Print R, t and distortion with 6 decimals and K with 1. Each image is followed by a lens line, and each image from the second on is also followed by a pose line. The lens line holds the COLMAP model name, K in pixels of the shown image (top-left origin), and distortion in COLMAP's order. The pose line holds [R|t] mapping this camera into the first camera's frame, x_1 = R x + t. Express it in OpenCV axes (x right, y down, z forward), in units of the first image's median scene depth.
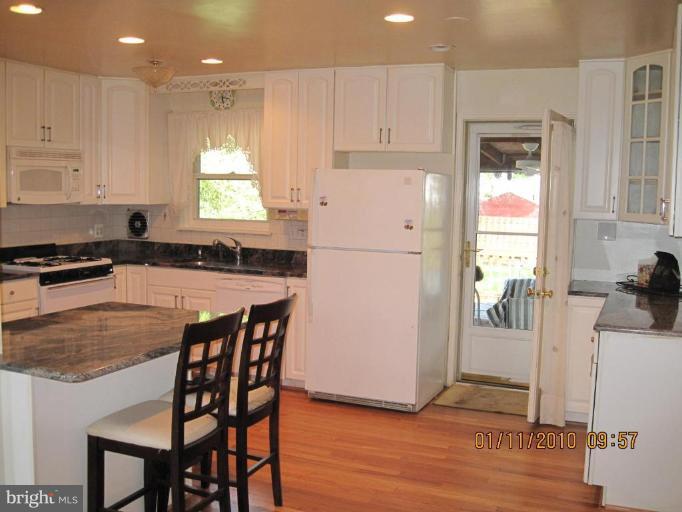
lens RADIAL K [[747.5, 0, 341.0], [0, 747.5, 256.0], [0, 0, 1]] dist [-0.122008, 0.031626]
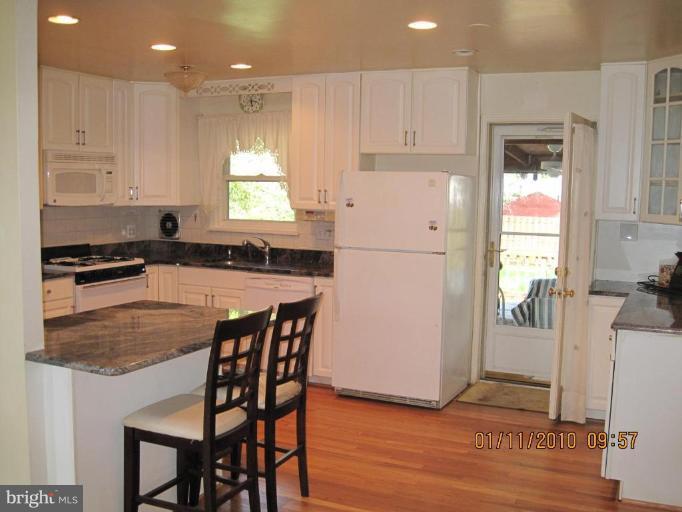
lens RADIAL K [[747.5, 0, 341.0], [0, 747.5, 256.0], [0, 0, 1]] dist [-0.122008, 0.031626]
pose [[0.999282, 0.000440, -0.037882, 0.003571], [-0.000428, 1.000000, 0.000340, -0.000601], [0.037882, -0.000323, 0.999282, -0.026972]]
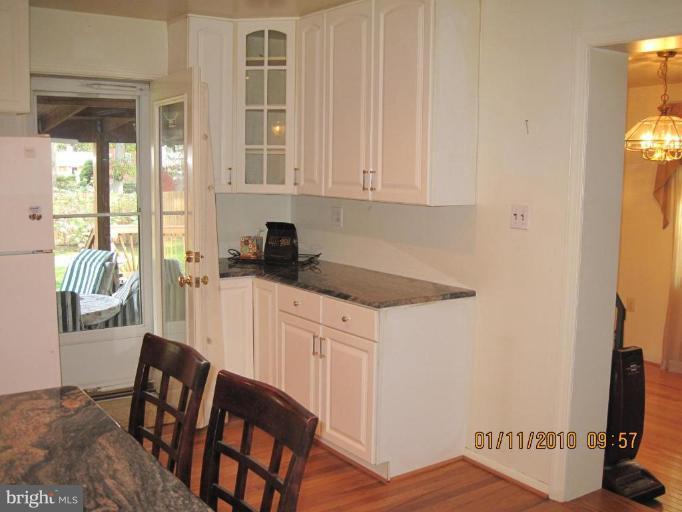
lens RADIAL K [[747.5, 0, 341.0], [0, 747.5, 256.0], [0, 0, 1]] dist [-0.122008, 0.031626]
pose [[0.531431, -0.116455, 0.839059, -0.360114], [0.074309, 0.993096, 0.090770, -0.044235], [-0.843836, 0.014112, 0.536415, 0.375383]]
